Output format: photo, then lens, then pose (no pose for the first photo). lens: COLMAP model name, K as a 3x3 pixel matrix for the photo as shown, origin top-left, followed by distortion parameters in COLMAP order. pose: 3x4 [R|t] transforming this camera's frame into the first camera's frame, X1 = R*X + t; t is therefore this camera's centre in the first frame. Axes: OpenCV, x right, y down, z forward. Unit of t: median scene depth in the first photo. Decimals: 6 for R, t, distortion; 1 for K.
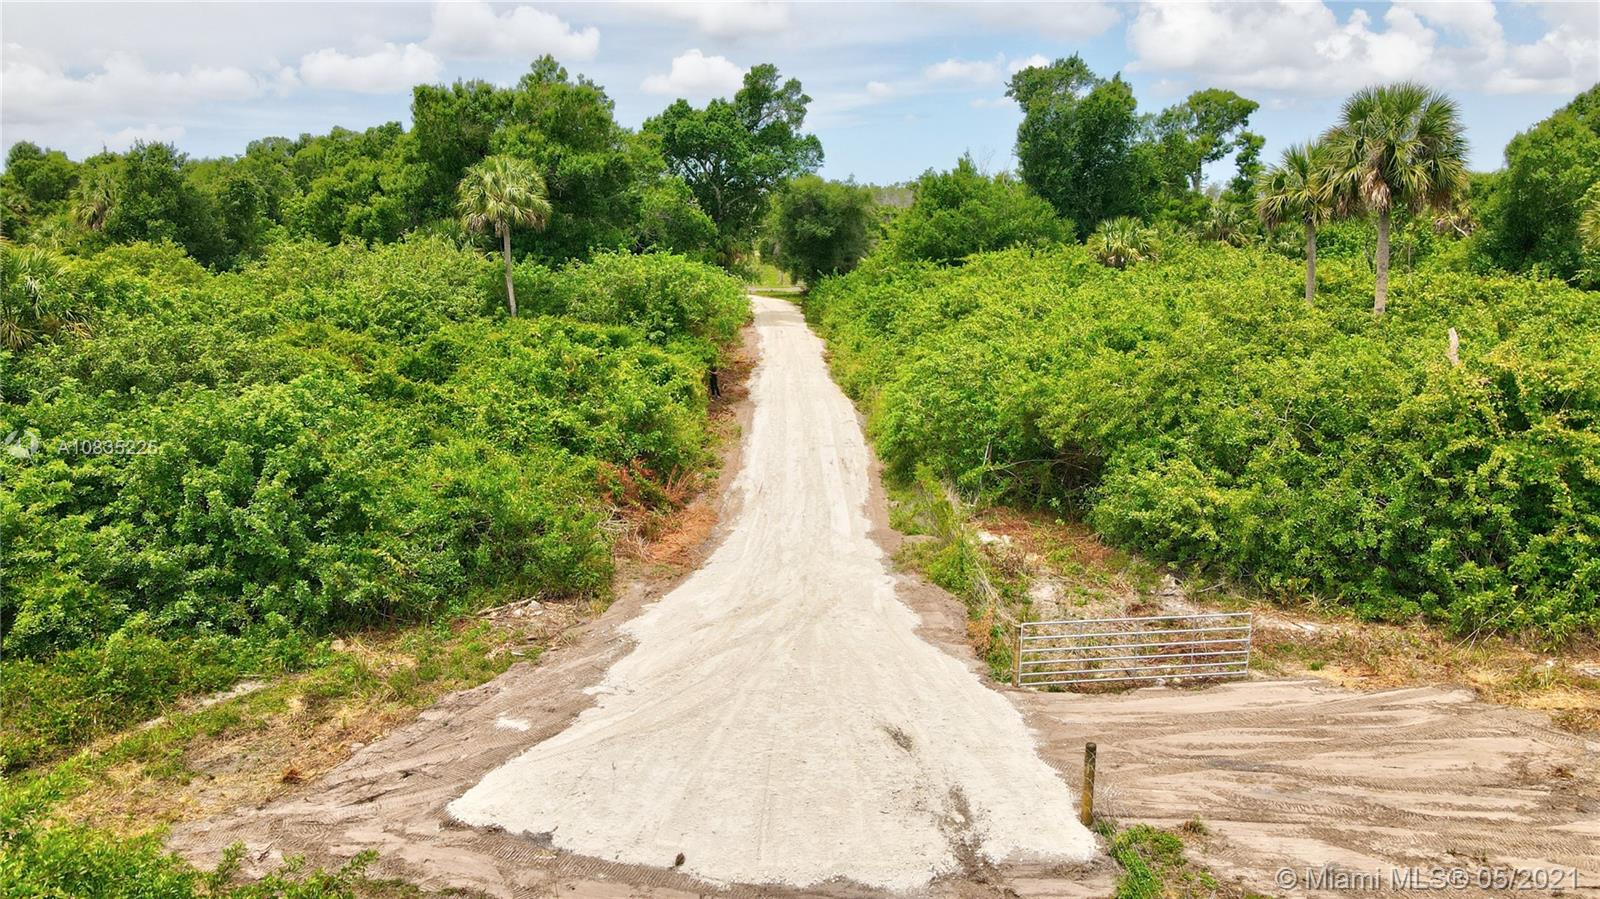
lens RADIAL K [[1184.8, 0, 806.7], [0, 1184.8, 464.9], [0, 0, 1]] dist [0.018473, 0.004671]
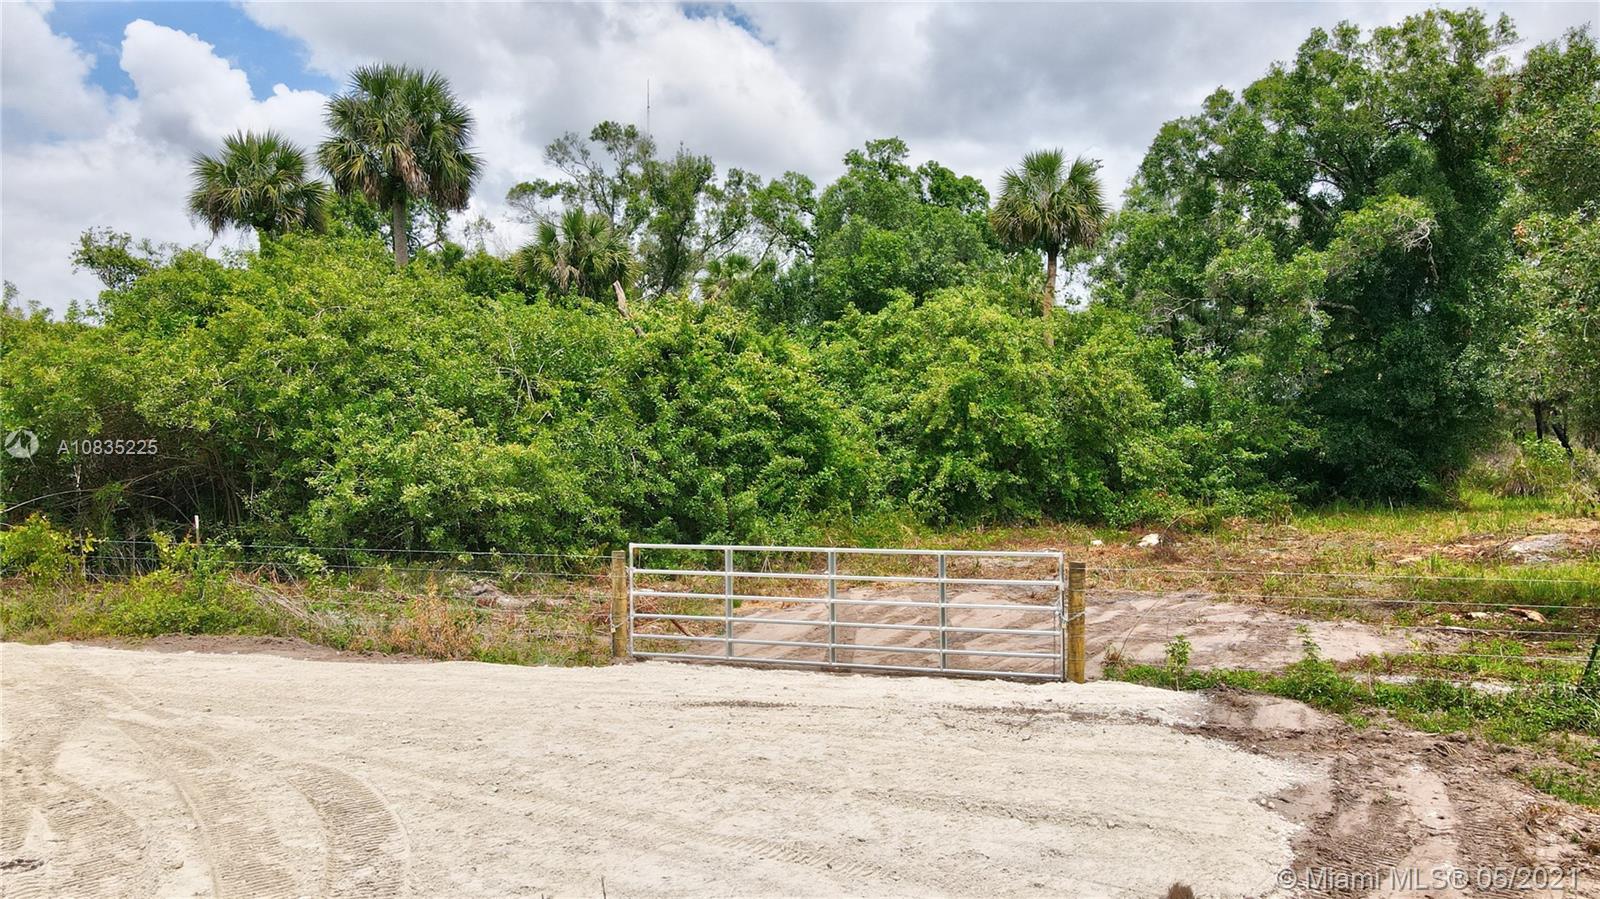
lens RADIAL K [[1184.8, 0, 797.8], [0, 1184.8, 437.4], [0, 0, 1]] dist [0.018473, 0.004671]
pose [[0.375280, 0.007094, 0.926884, -0.153456], [0.205483, 0.974453, -0.090654, 0.067837], [-0.903848, 0.224480, 0.364235, 0.308412]]
